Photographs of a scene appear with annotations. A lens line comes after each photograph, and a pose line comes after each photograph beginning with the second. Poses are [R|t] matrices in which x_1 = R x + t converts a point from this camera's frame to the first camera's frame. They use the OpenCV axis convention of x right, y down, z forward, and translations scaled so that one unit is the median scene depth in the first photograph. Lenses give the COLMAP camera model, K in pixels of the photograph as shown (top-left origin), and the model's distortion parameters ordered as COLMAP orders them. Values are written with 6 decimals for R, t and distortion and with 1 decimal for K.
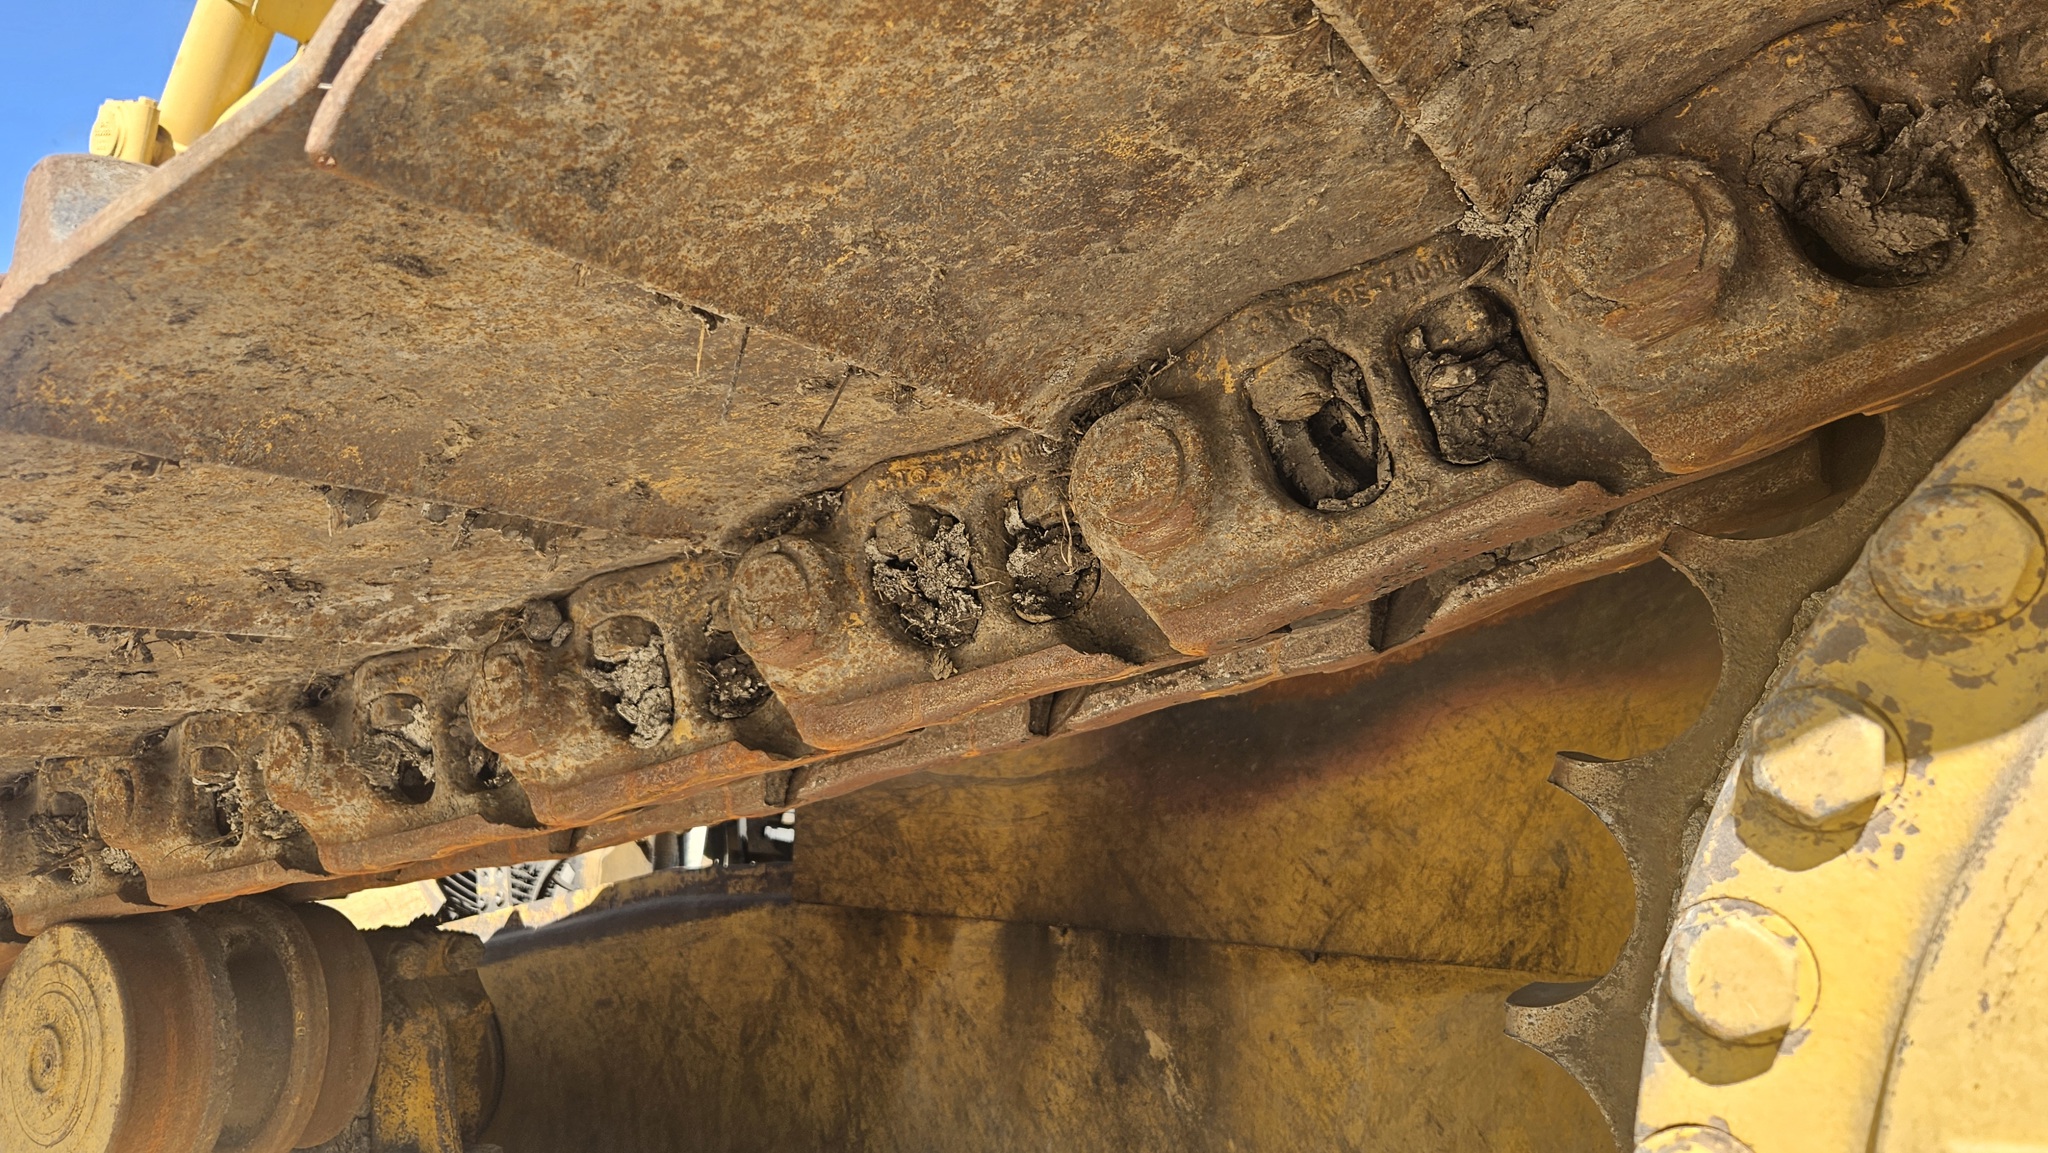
lens RADIAL K [[1383.1, 0, 1028.1], [0, 1383.1, 595.1], [0, 0, 1]] dist [0.070874, -0.067322]
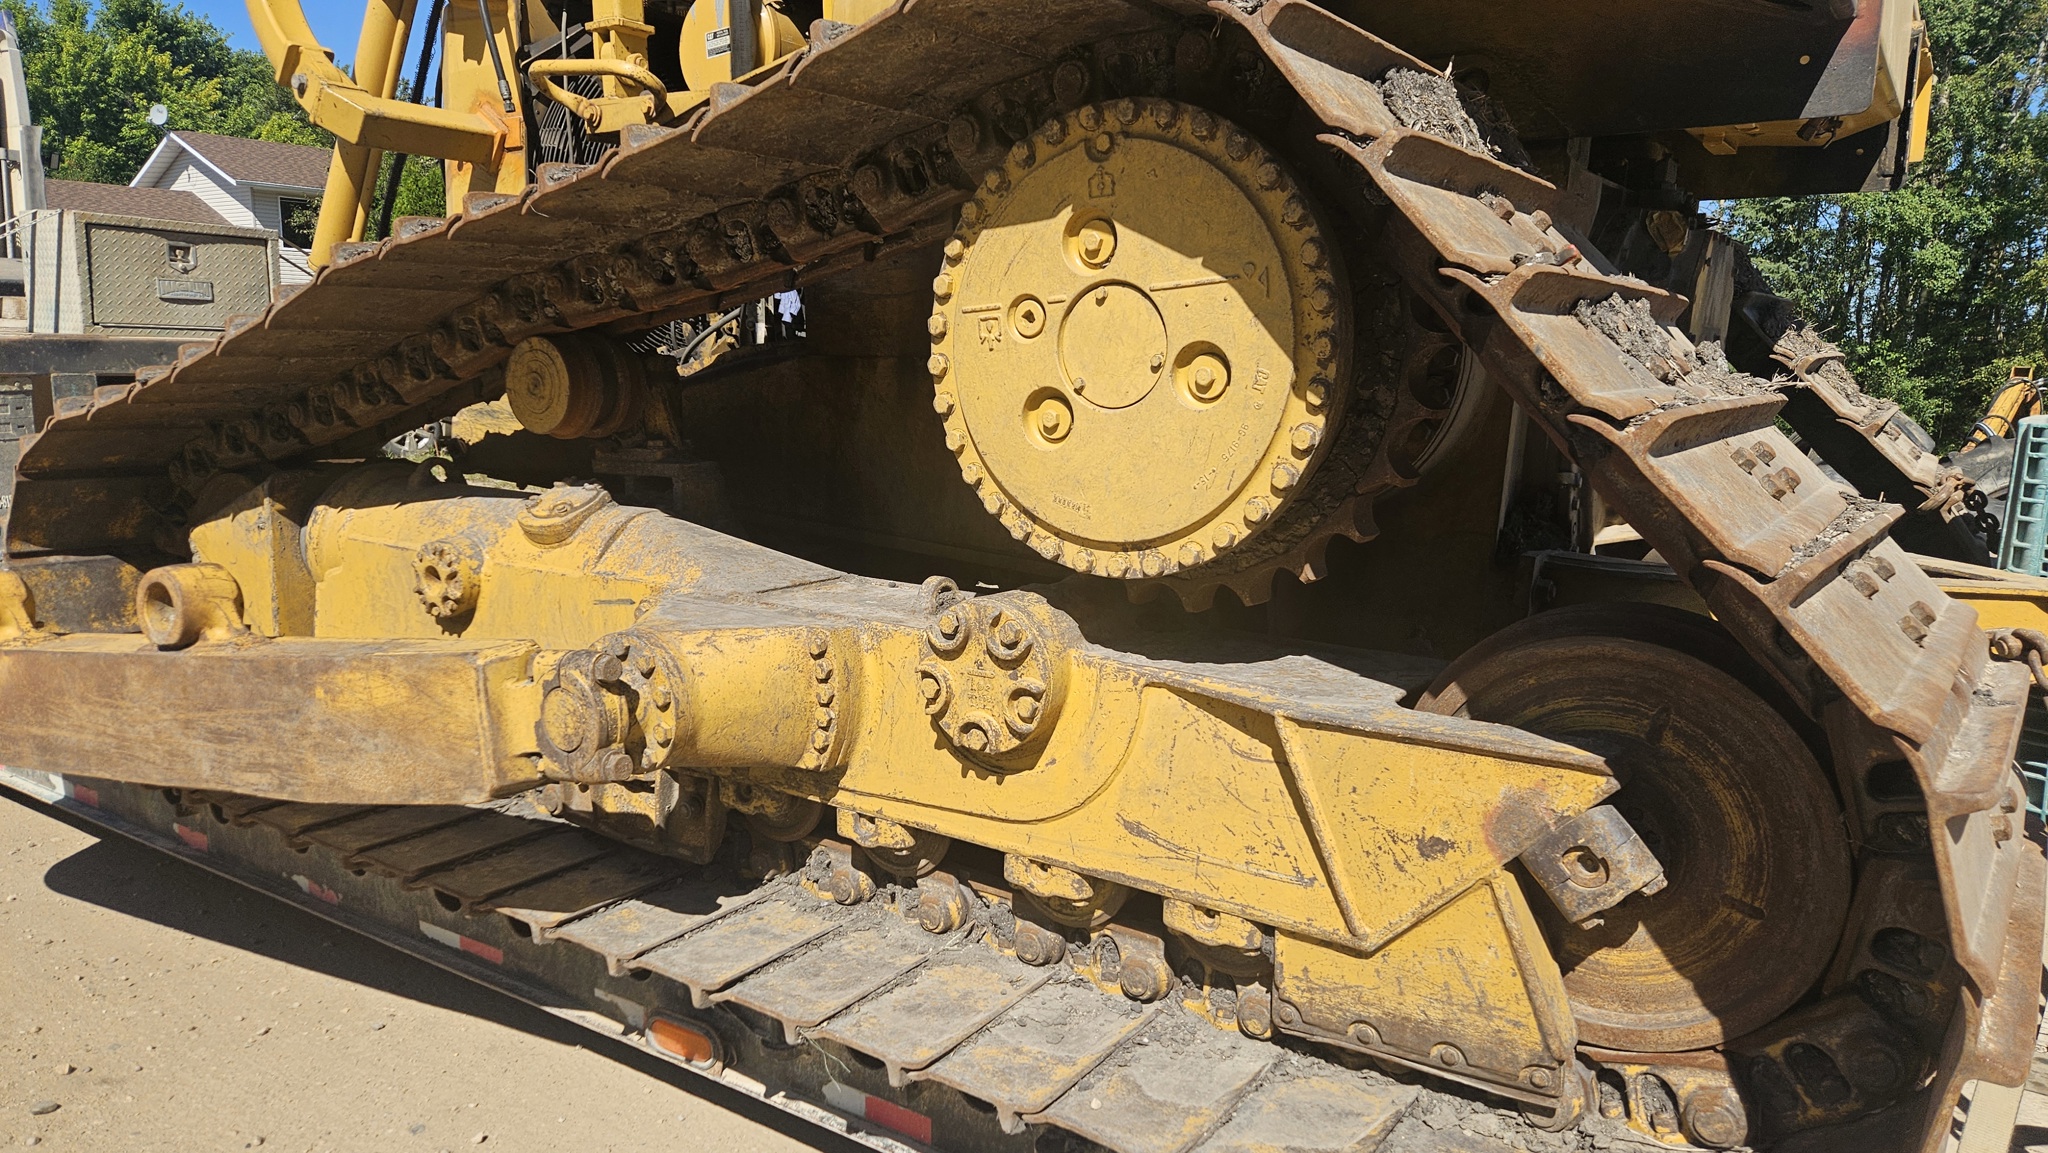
lens RADIAL K [[1345.7, 0, 1031.6], [0, 1345.7, 550.5], [0, 0, 1]] dist [0.152864, -0.133045]
pose [[0.999458, 0.000026, -0.032926, 0.515055], [0.008371, 0.966945, 0.254847, -0.048308], [0.031844, -0.254985, 0.966421, -2.296992]]
